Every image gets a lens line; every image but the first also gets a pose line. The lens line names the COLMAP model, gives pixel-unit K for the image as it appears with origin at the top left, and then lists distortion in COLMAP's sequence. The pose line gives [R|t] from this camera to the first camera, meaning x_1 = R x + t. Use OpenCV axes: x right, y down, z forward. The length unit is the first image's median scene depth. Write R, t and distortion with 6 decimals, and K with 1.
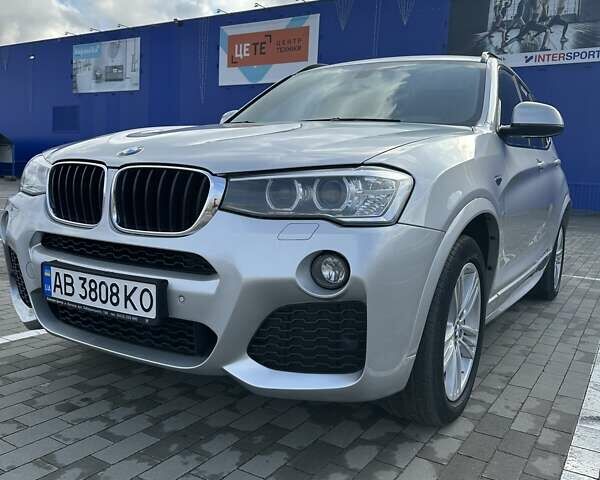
lens RADIAL K [[558.5, 0, 290.6], [0, 558.5, 243.6], [0, 0, 1]] dist [0.096625, -0.194504]
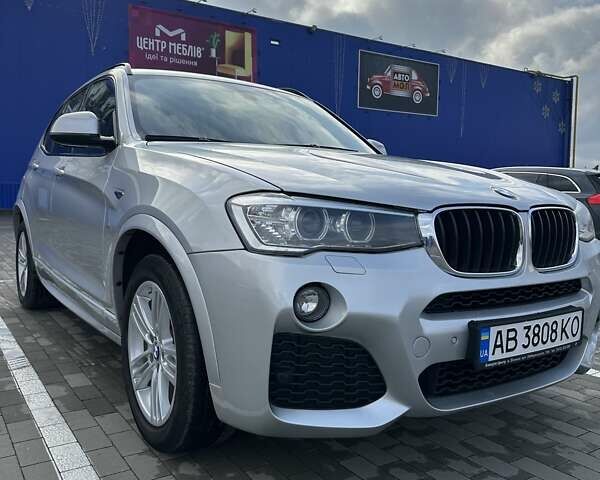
lens RADIAL K [[550.9, 0, 290.6], [0, 550.9, 243.8], [0, 0, 1]] dist [0.141625, -0.299709]
pose [[0.424860, -0.109889, 0.898565, -1.279603], [0.108887, 0.991602, 0.069783, -0.176163], [-0.898687, 0.068194, 0.433257, 0.865466]]
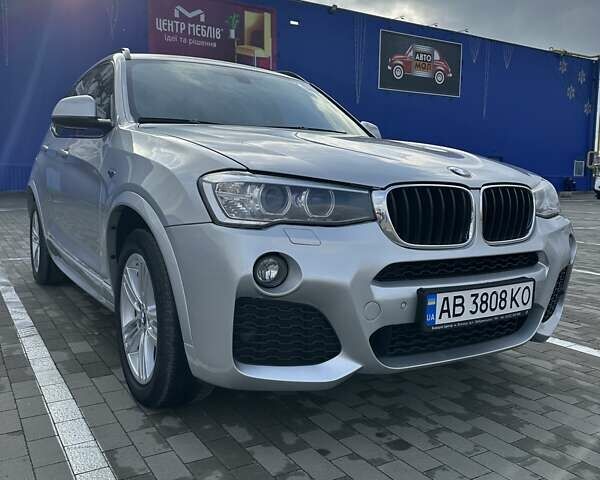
lens RADIAL K [[549.7, 0, 300.0], [0, 549.7, 248.1], [0, 0, 1]] dist [0.167563, -0.372252]
pose [[0.447936, -0.142836, 0.882582, -1.313722], [0.108466, 0.988546, 0.104935, -0.156803], [-0.887462, 0.048726, 0.458298, 0.744278]]
